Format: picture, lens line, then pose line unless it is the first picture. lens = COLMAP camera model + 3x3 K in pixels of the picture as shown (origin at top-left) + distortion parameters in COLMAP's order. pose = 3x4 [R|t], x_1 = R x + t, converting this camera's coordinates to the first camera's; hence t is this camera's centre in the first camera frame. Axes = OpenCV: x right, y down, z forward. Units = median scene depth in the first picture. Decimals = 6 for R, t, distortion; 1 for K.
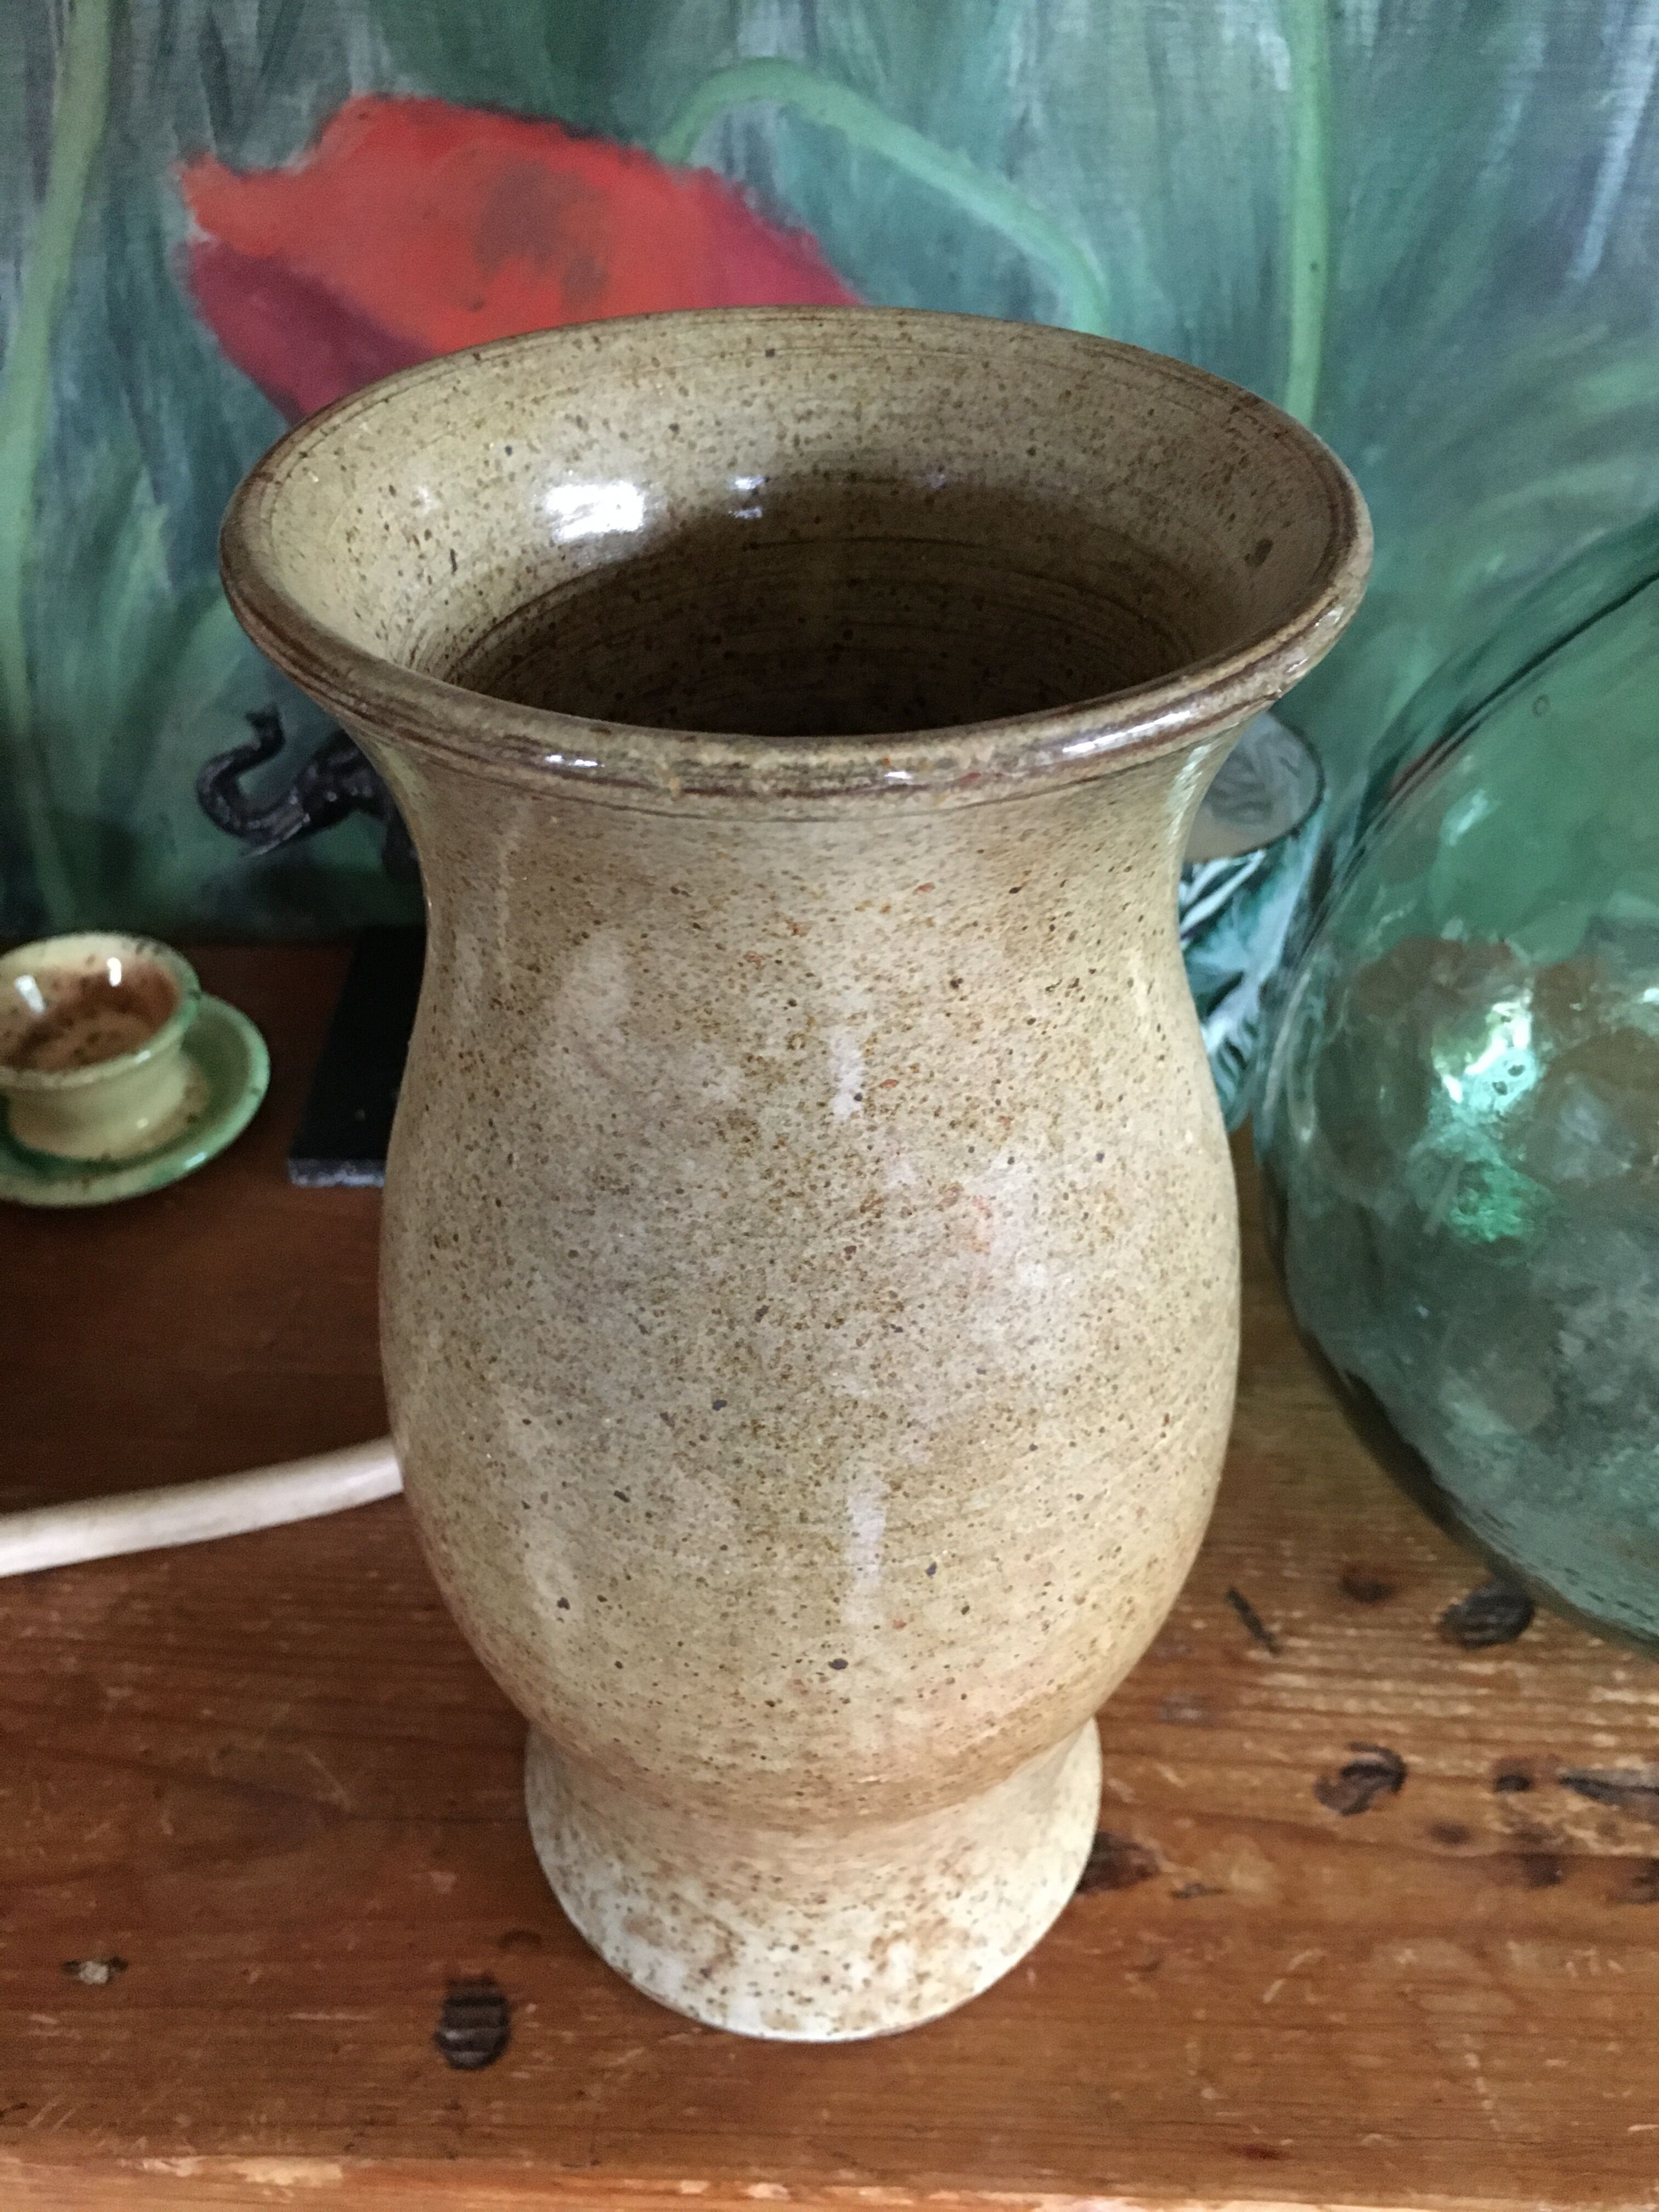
lens RADIAL K [[1900.1, 0, 844.5], [0, 1900.1, 1098.0], [0, 0, 1]] dist [0.092372, -0.148580]
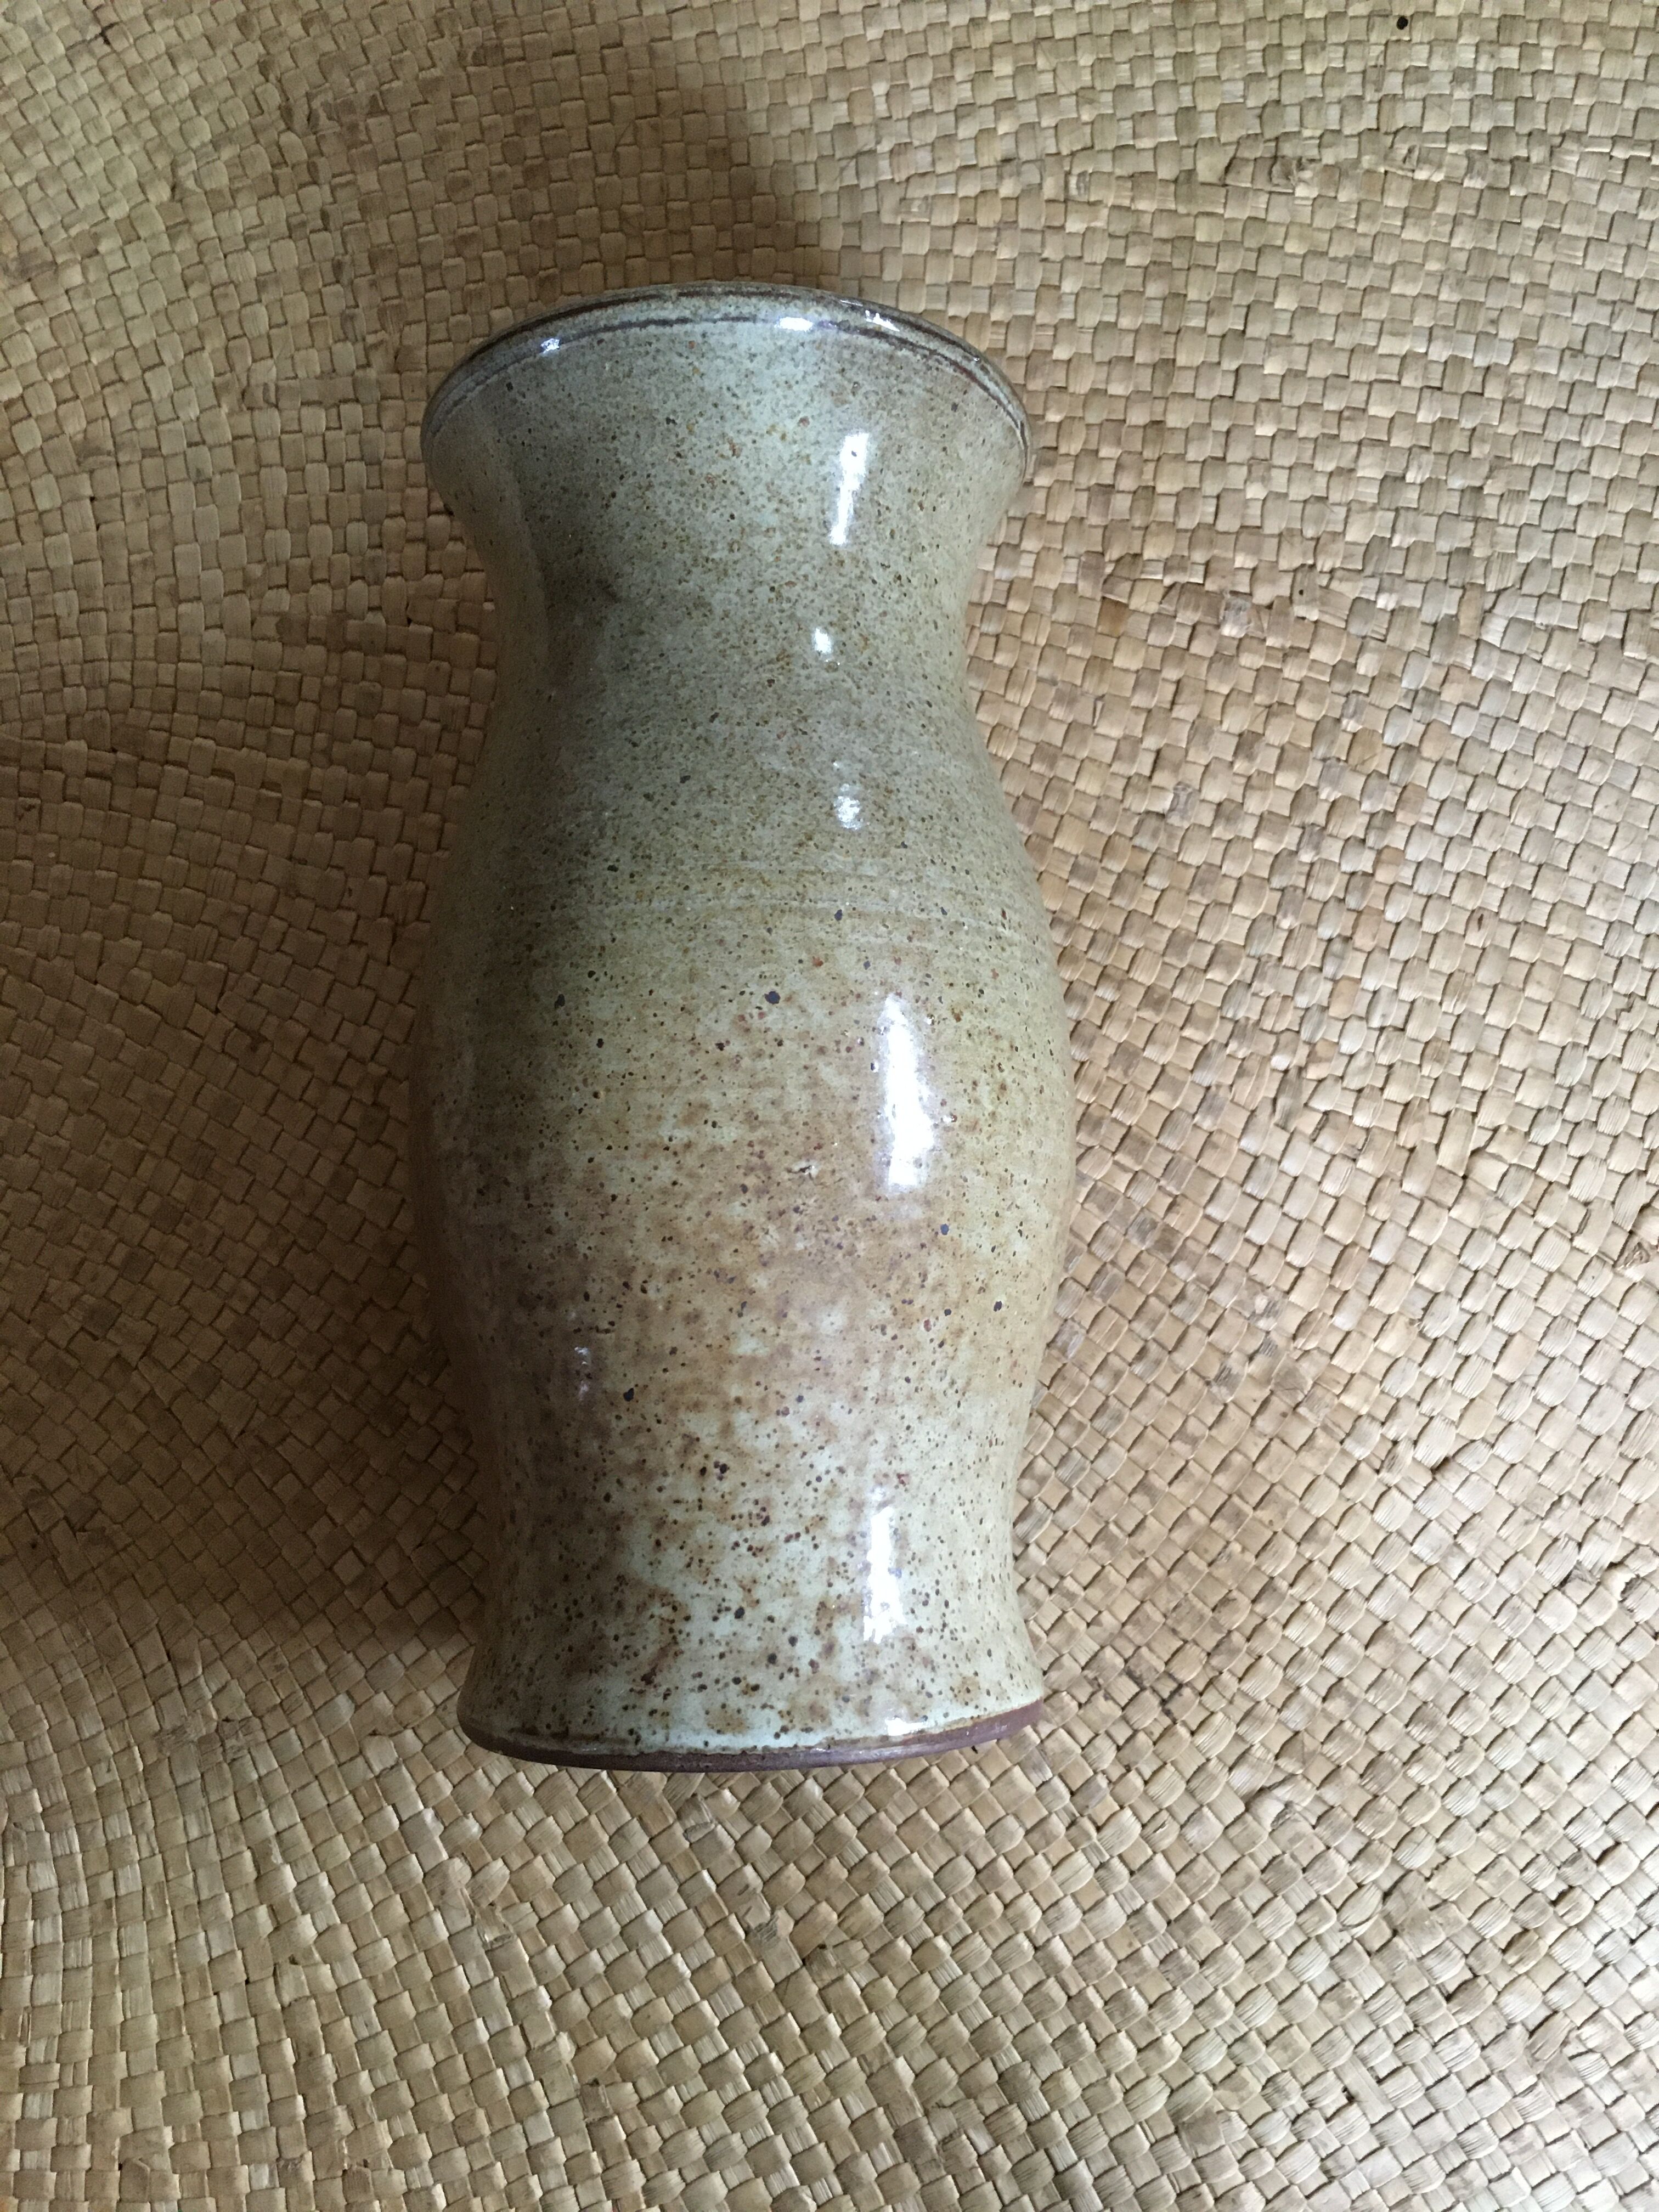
lens RADIAL K [[1868.9, 0, 839.6], [0, 1868.9, 1120.1], [0, 0, 1]] dist [0.086593, -0.116787]
pose [[0.998047, -0.020724, 0.058924, -0.022614], [0.057467, 0.674297, -0.736221, 0.848078], [-0.024475, 0.738170, 0.674171, 0.132037]]
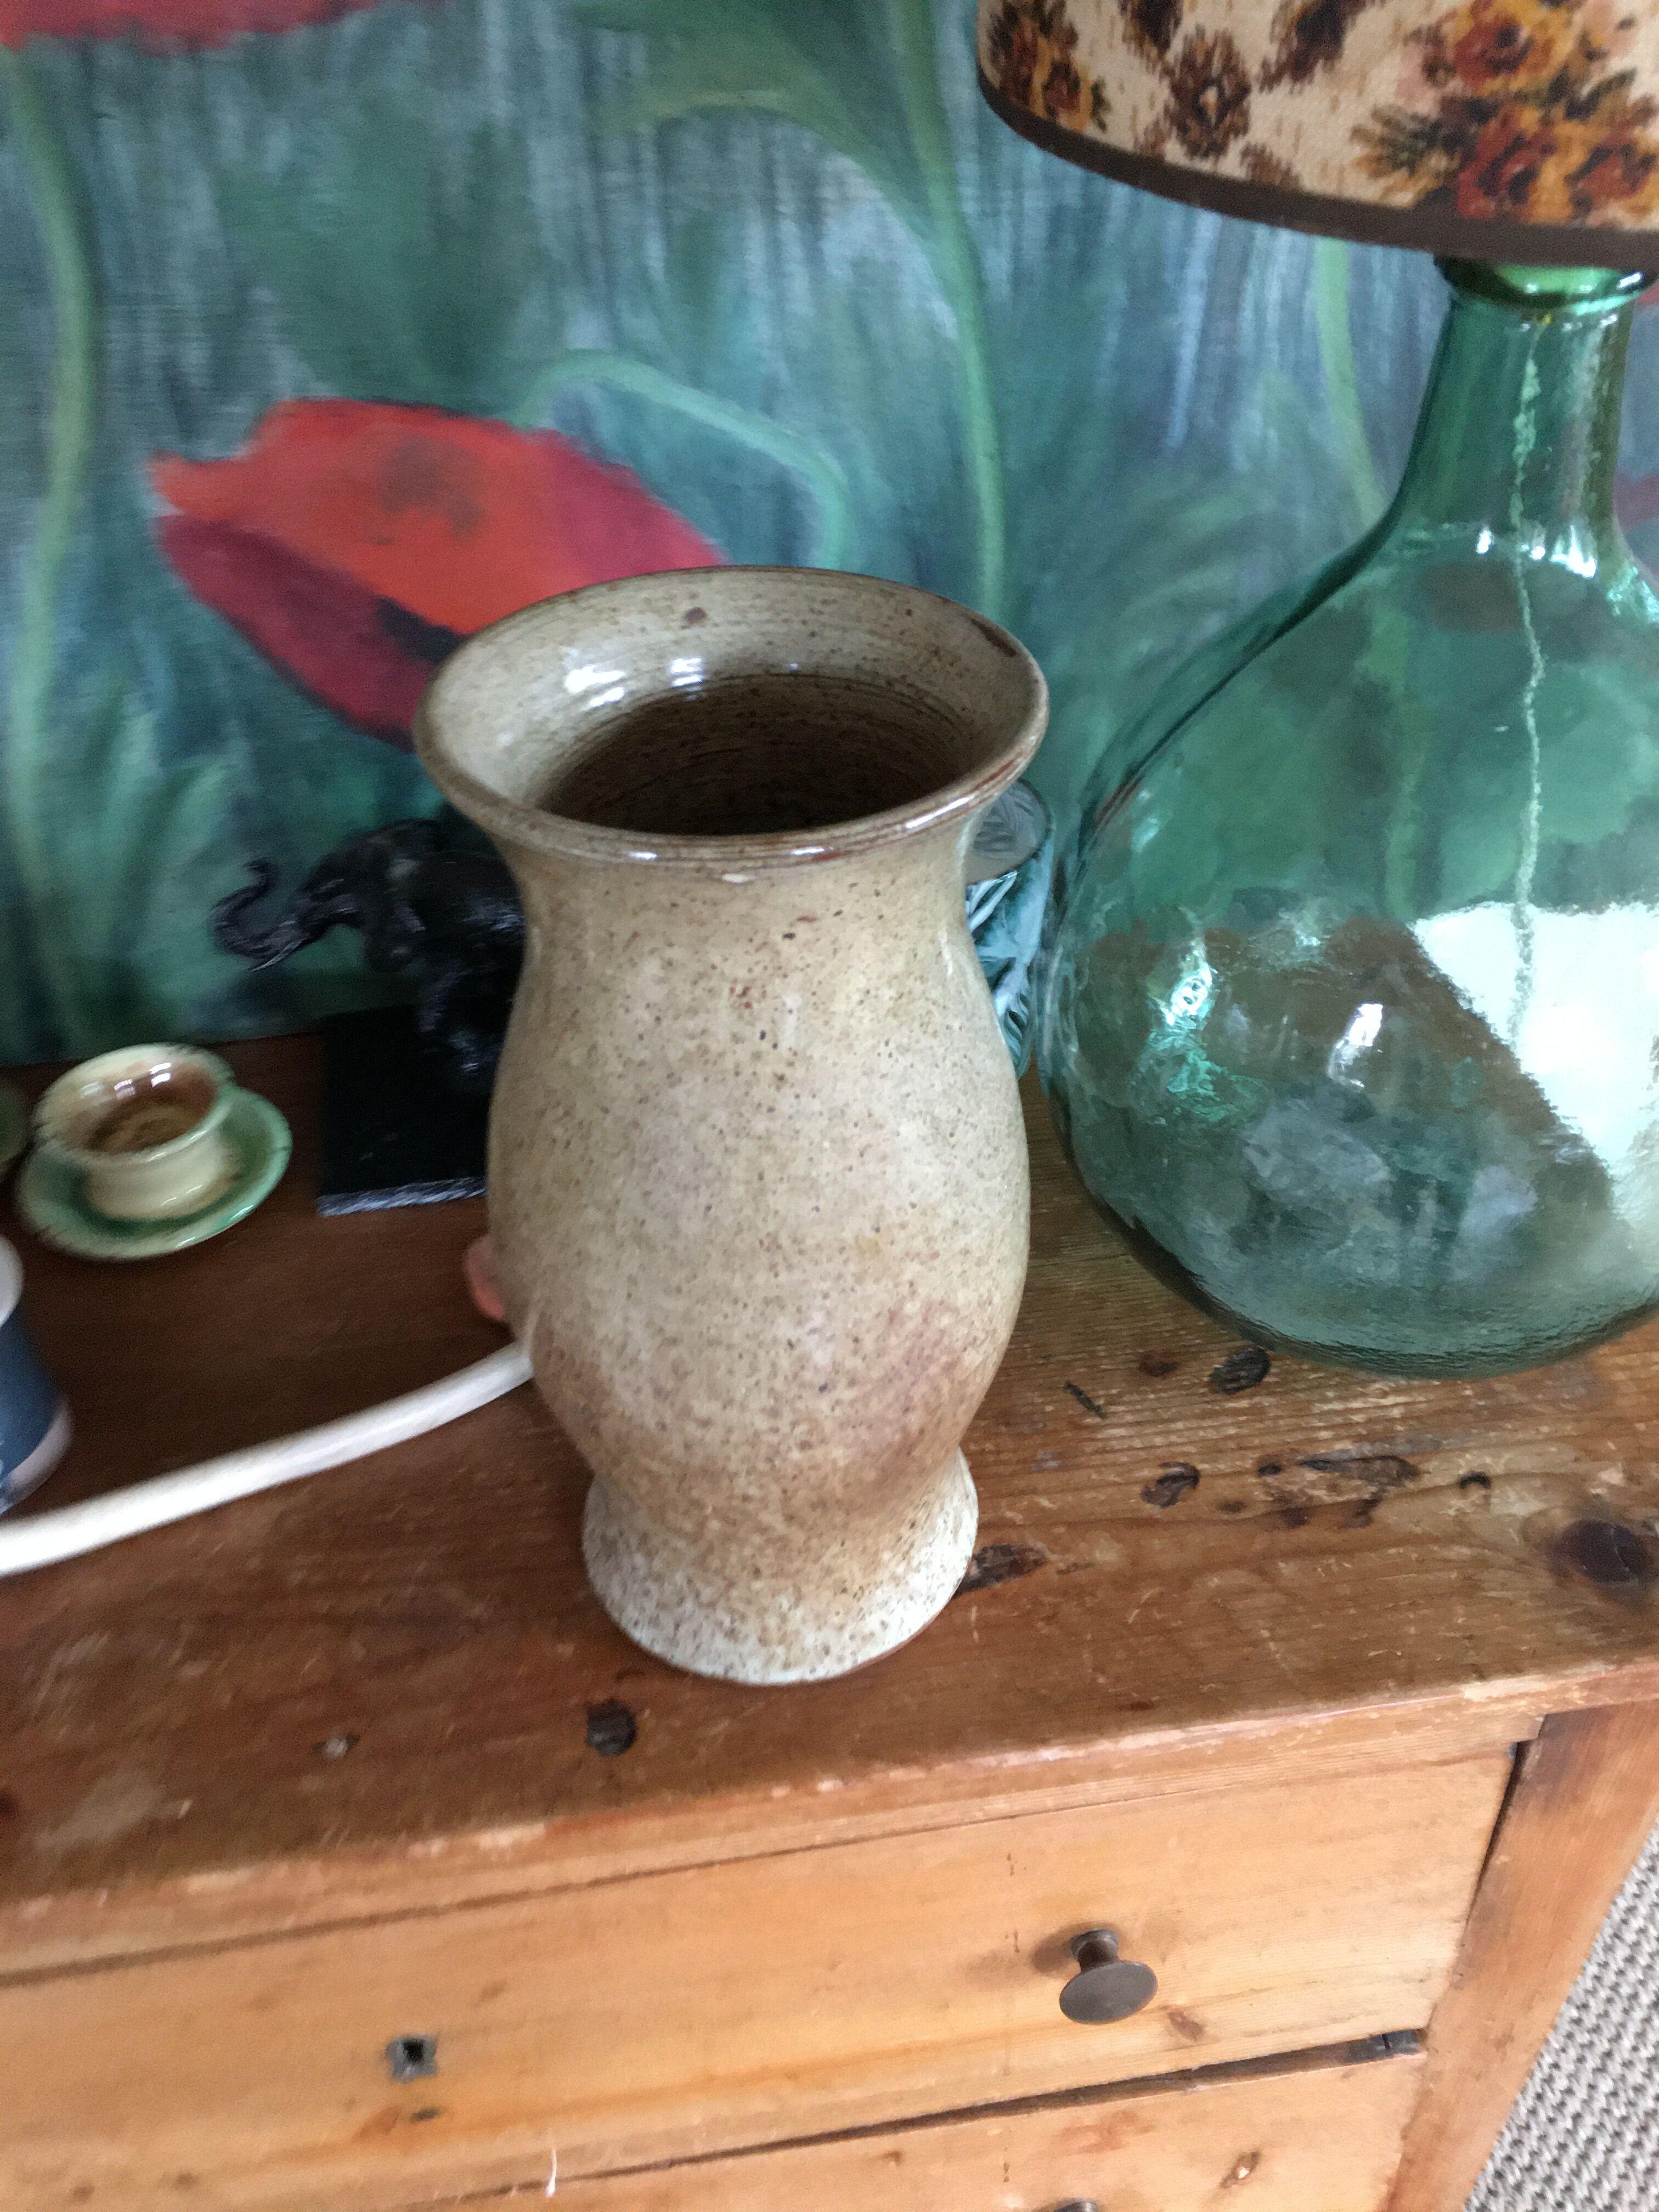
lens RADIAL K [[1868.0, 0, 844.4], [0, 1868.0, 1103.1], [0, 0, 1]] dist [0.085810, -0.110096]
pose [[0.982865, -0.137777, 0.122449, -0.114236], [0.140678, 0.989937, -0.015326, 0.051231], [-0.119105, 0.032290, 0.992356, -0.411276]]
